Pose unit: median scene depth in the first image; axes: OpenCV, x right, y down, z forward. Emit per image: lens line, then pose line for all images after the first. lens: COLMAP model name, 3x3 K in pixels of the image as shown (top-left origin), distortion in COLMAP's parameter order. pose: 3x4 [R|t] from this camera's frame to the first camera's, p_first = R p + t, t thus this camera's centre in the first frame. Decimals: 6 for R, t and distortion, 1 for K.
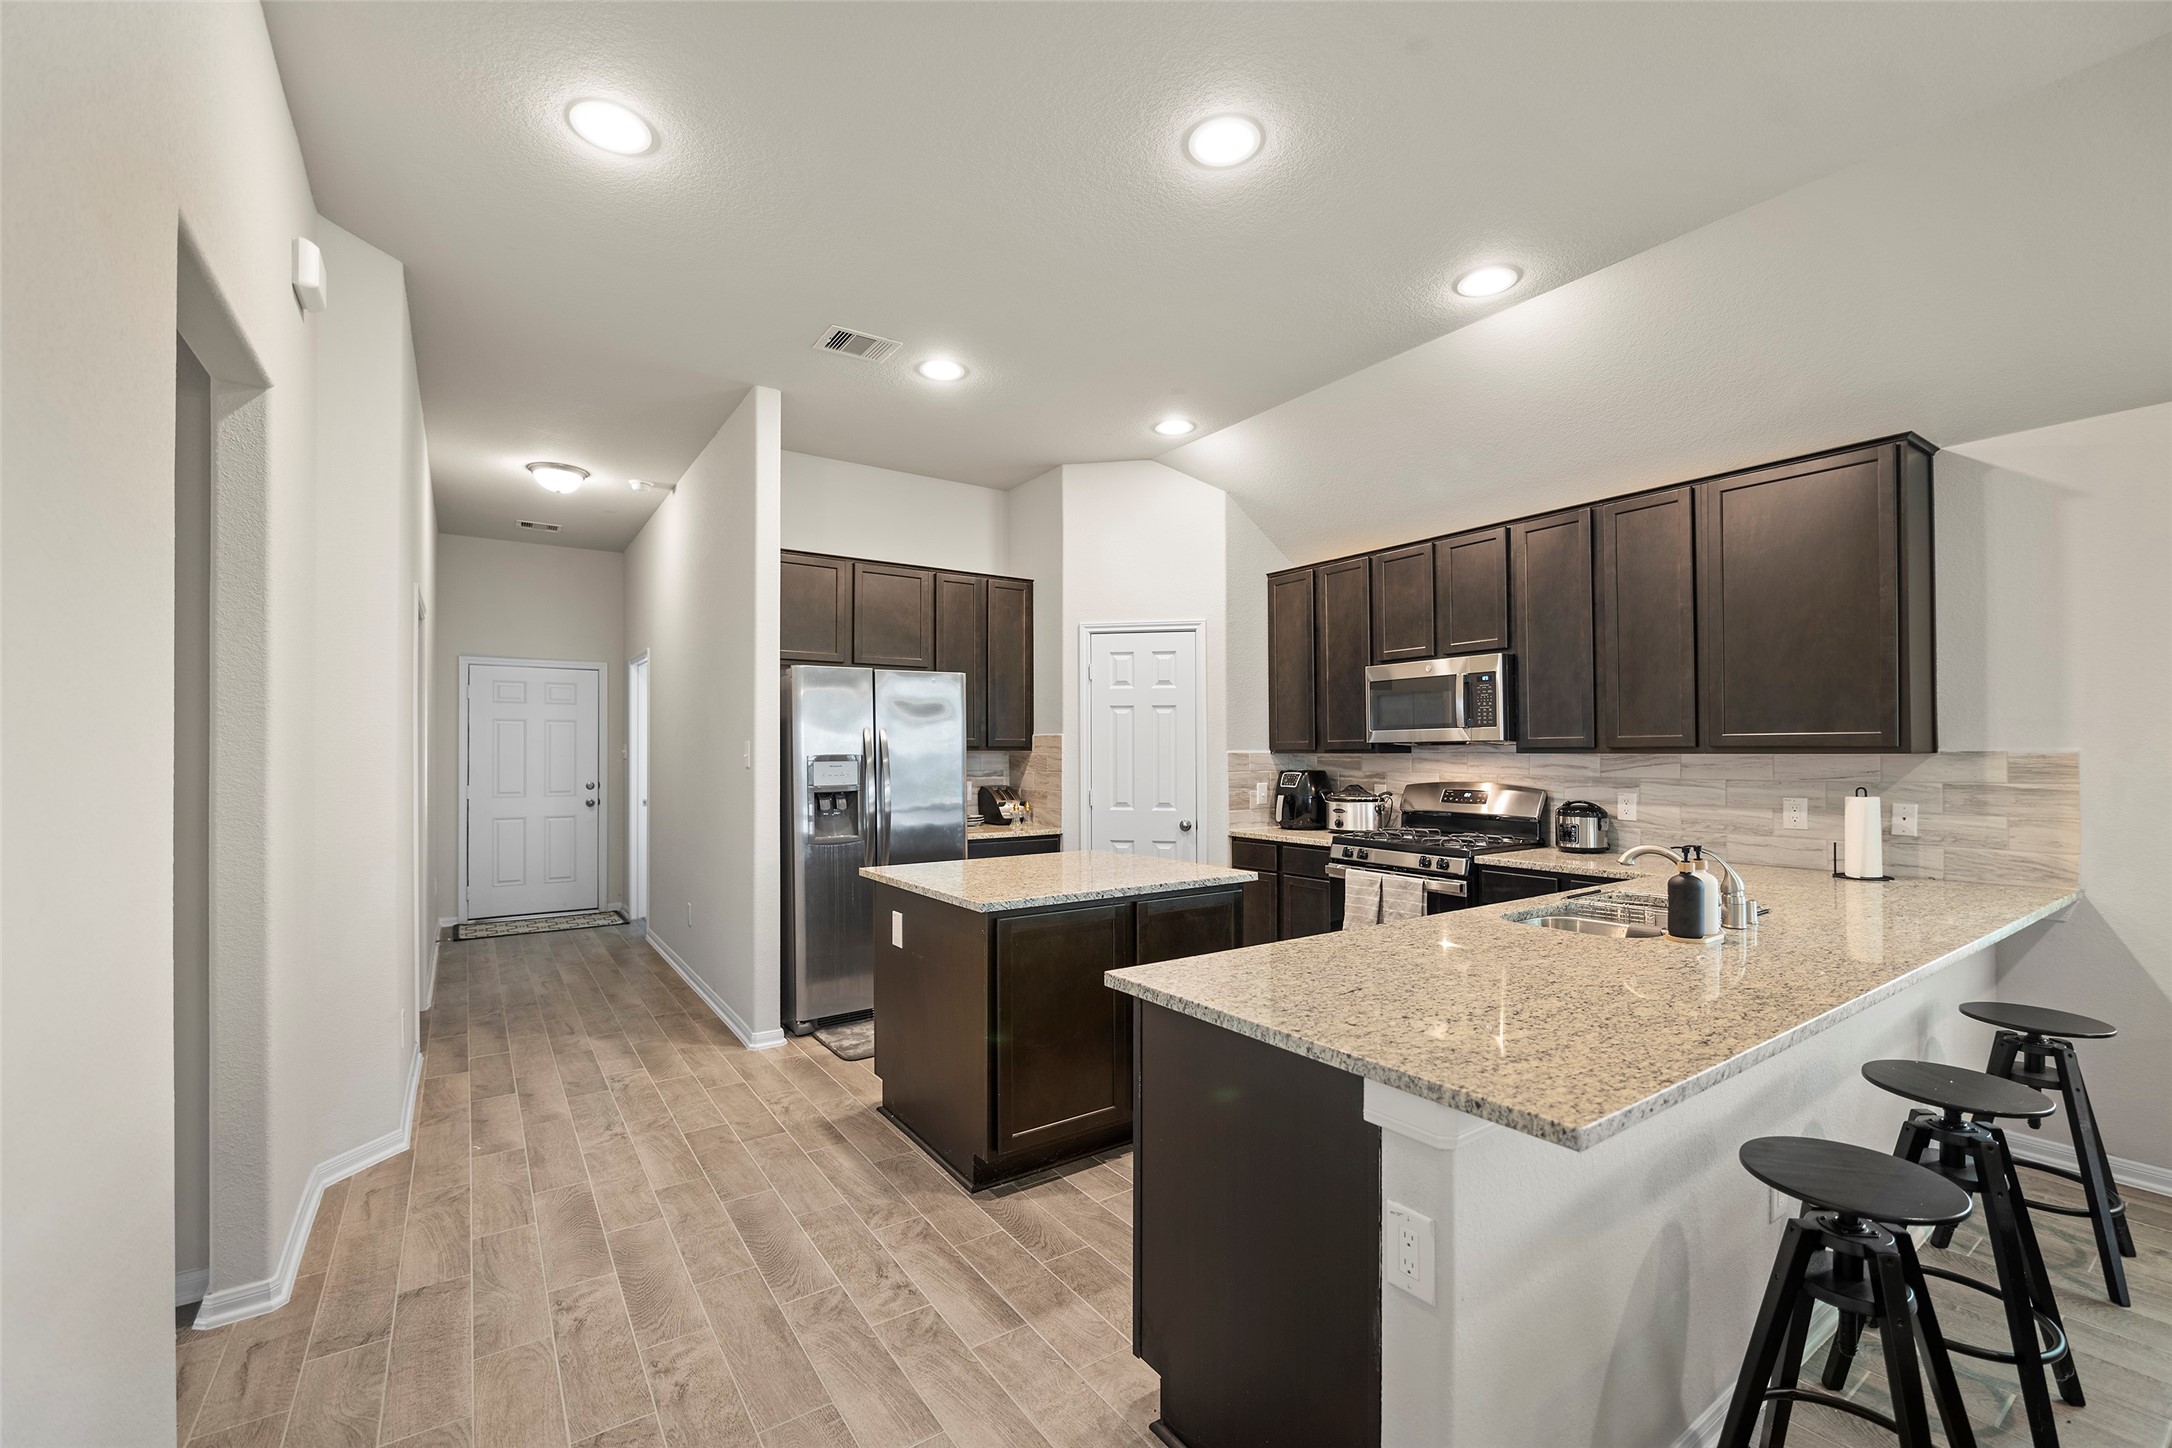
lens RADIAL K [[909.4, 0, 1081.1], [0, 909.4, 749.9], [0, 0, 1]] dist [-0.000442, -0.000112]
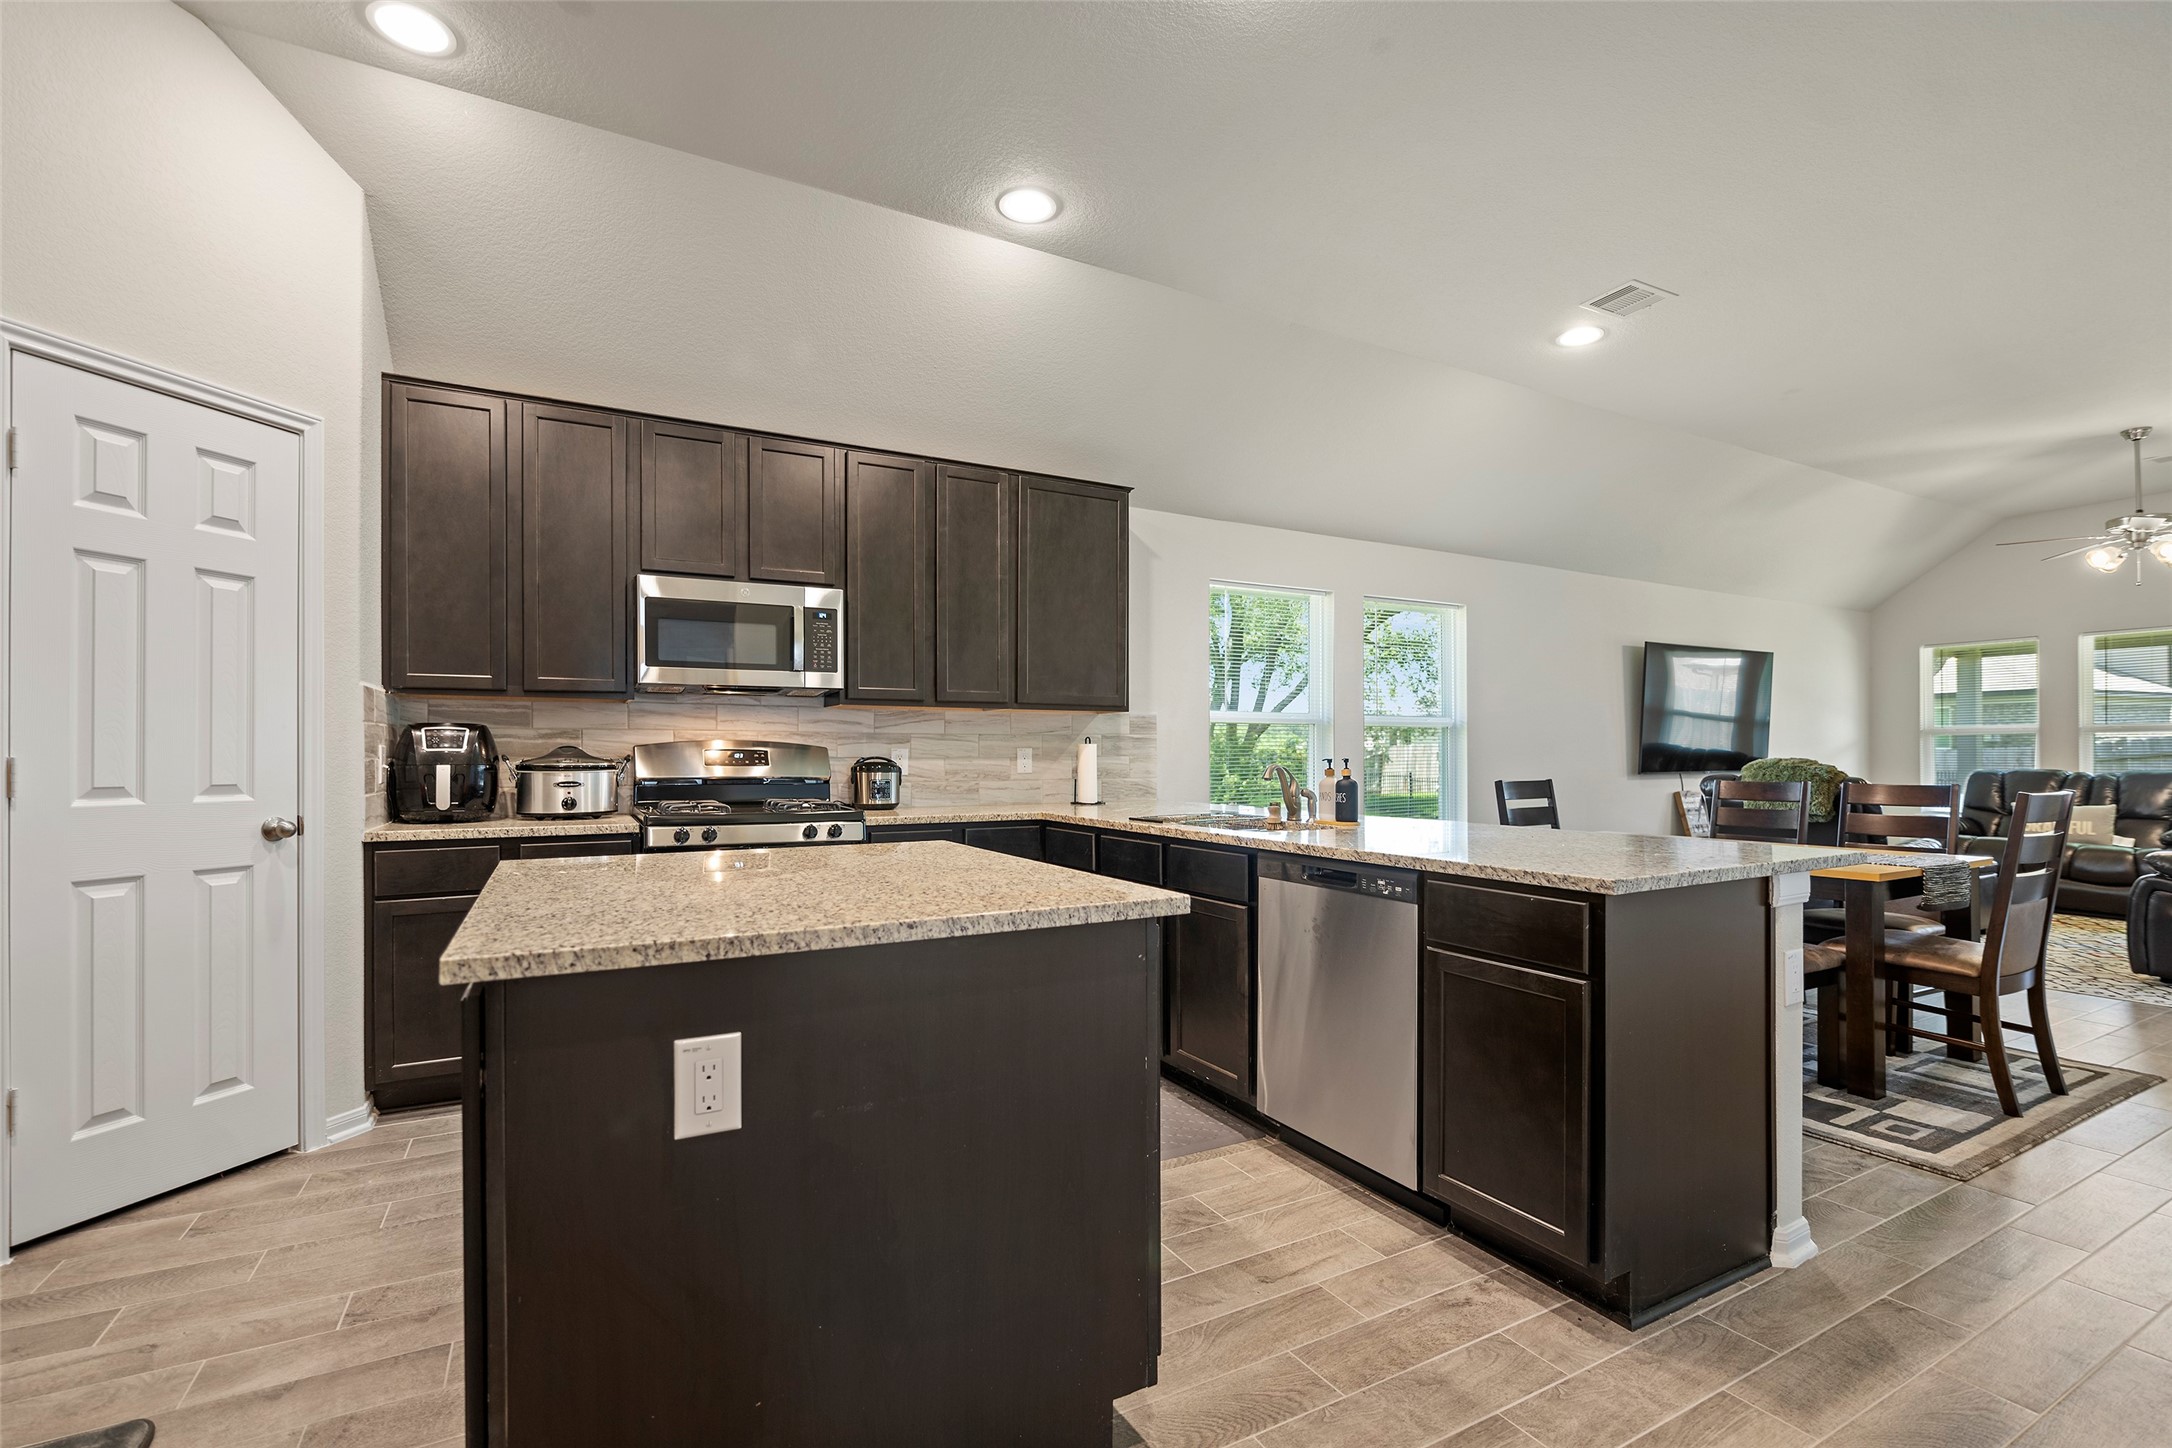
lens RADIAL K [[972.0, 0, 1104.2], [0, 972.0, 757.2], [0, 0, 1]] dist [-0.008400, -0.000348]
pose [[0.091911, 0.002208, 0.995765, -0.381175], [-0.000512, 0.999998, -0.002170, 0.048941], [-0.995767, -0.000310, 0.091912, 0.552459]]
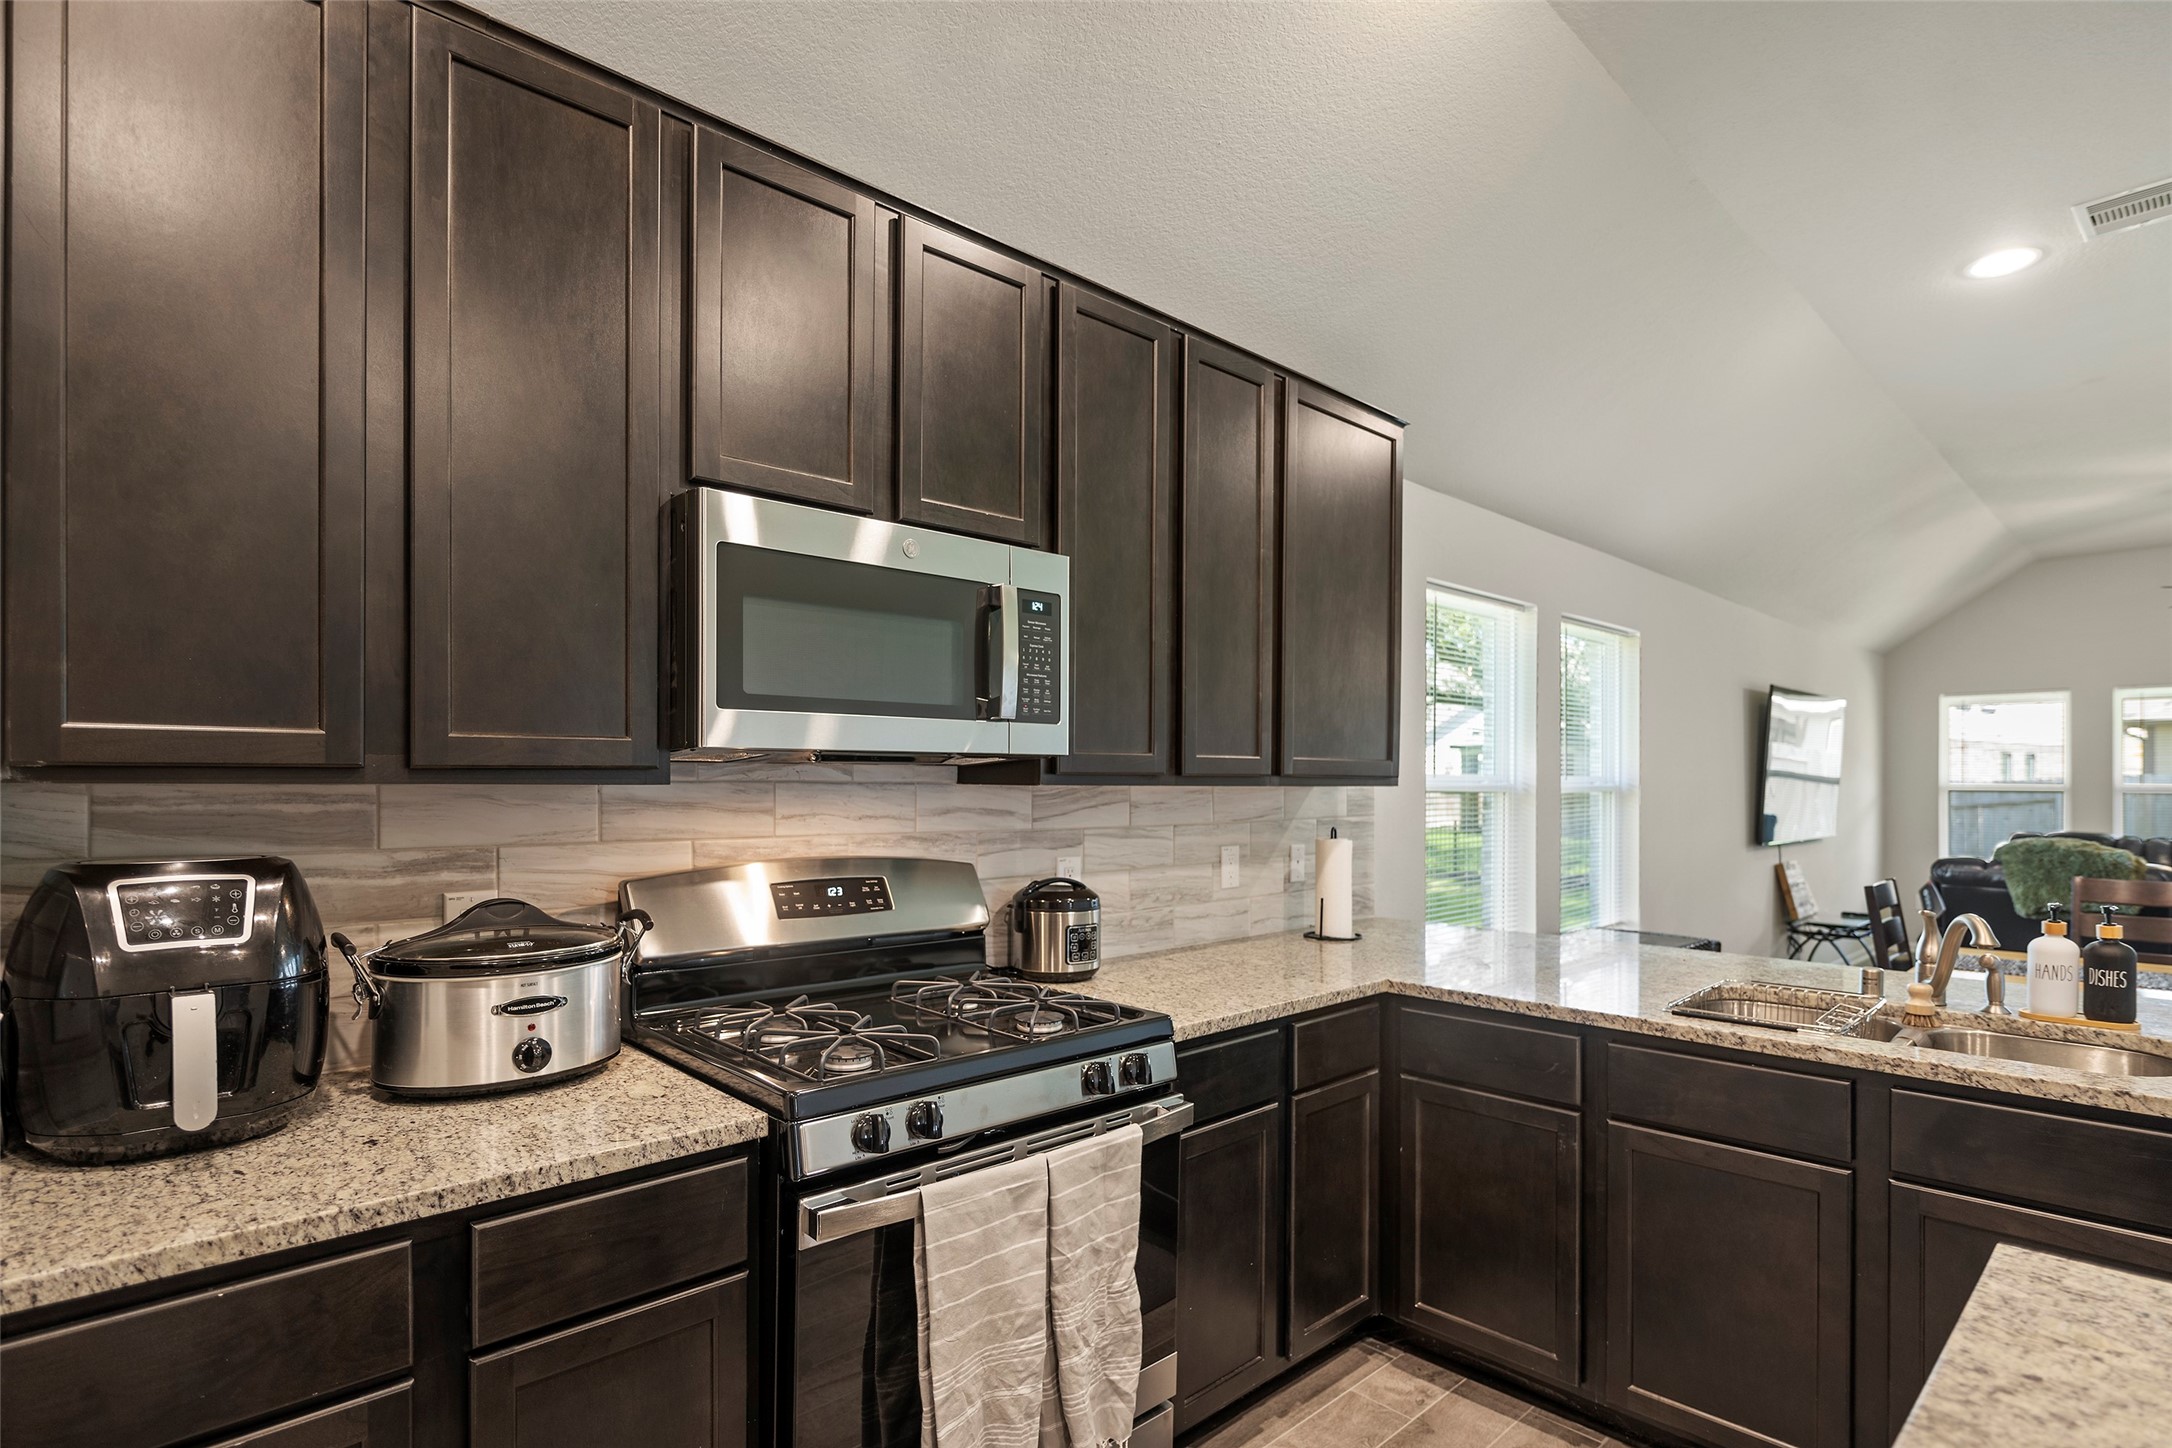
lens RADIAL K [[1080.9, 0, 1114.1], [0, 1080.9, 783.9], [0, 0, 1]] dist [-0.013244, 0.000024]
pose [[-0.169674, 0.003385, 0.985494, -0.046751], [-0.003728, 0.999985, -0.004077, 0.004580], [-0.985493, -0.004365, -0.169659, 0.892827]]
